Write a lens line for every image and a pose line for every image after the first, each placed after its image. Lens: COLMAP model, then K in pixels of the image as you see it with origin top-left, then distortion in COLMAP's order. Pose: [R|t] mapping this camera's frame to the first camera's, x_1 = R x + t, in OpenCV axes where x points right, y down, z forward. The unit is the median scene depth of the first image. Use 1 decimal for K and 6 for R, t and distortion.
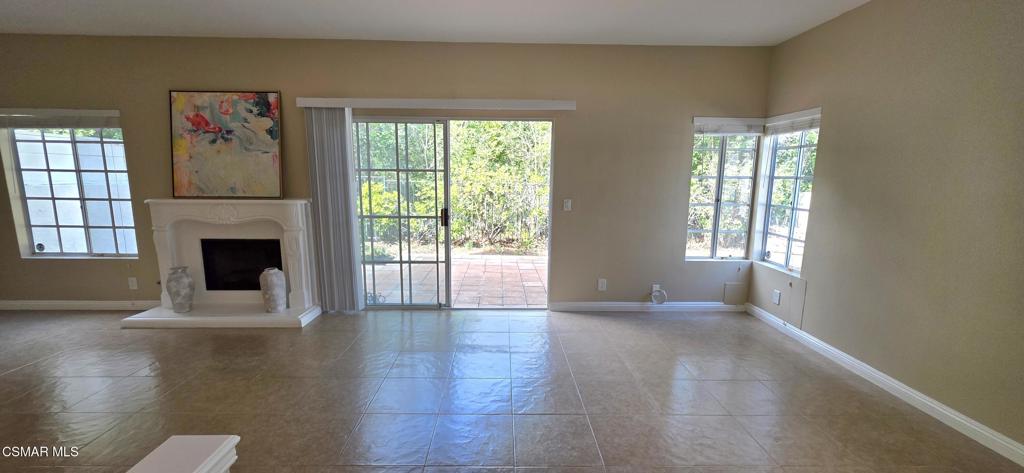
lens RADIAL K [[409.4, 0, 509.7], [0, 409.4, 240.8], [0, 0, 1]] dist [0.000028, -0.000422]
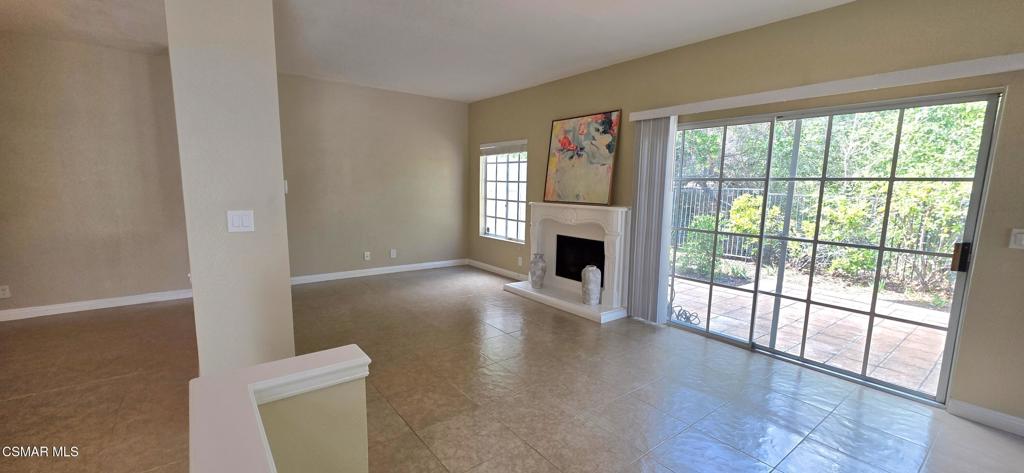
lens RADIAL K [[409.4, 0, 509.7], [0, 409.4, 240.8], [0, 0, 1]] dist [0.000028, -0.000422]
pose [[0.593100, 0.110642, -0.797491, 0.183197], [-0.135816, 0.990067, 0.036352, -0.012200], [0.793591, 0.086752, 0.602235, 0.125127]]
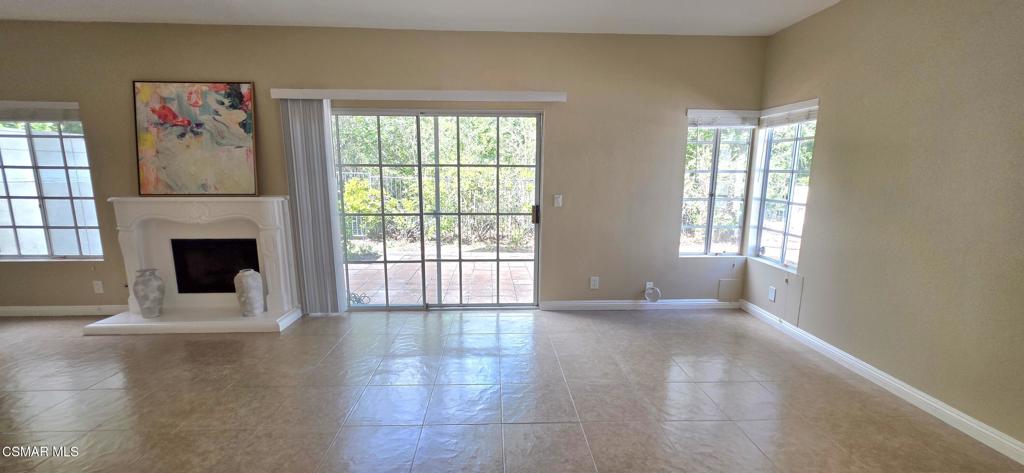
lens RADIAL K [[408.5, 0, 511.6], [0, 408.5, 240.9], [0, 0, 1]] dist [-0.000435, -0.000204]
pose [[0.999609, -0.008904, 0.026525, 0.004901], [0.008629, 0.999908, 0.010446, -0.003747], [-0.026615, -0.010213, 0.999594, 0.040849]]
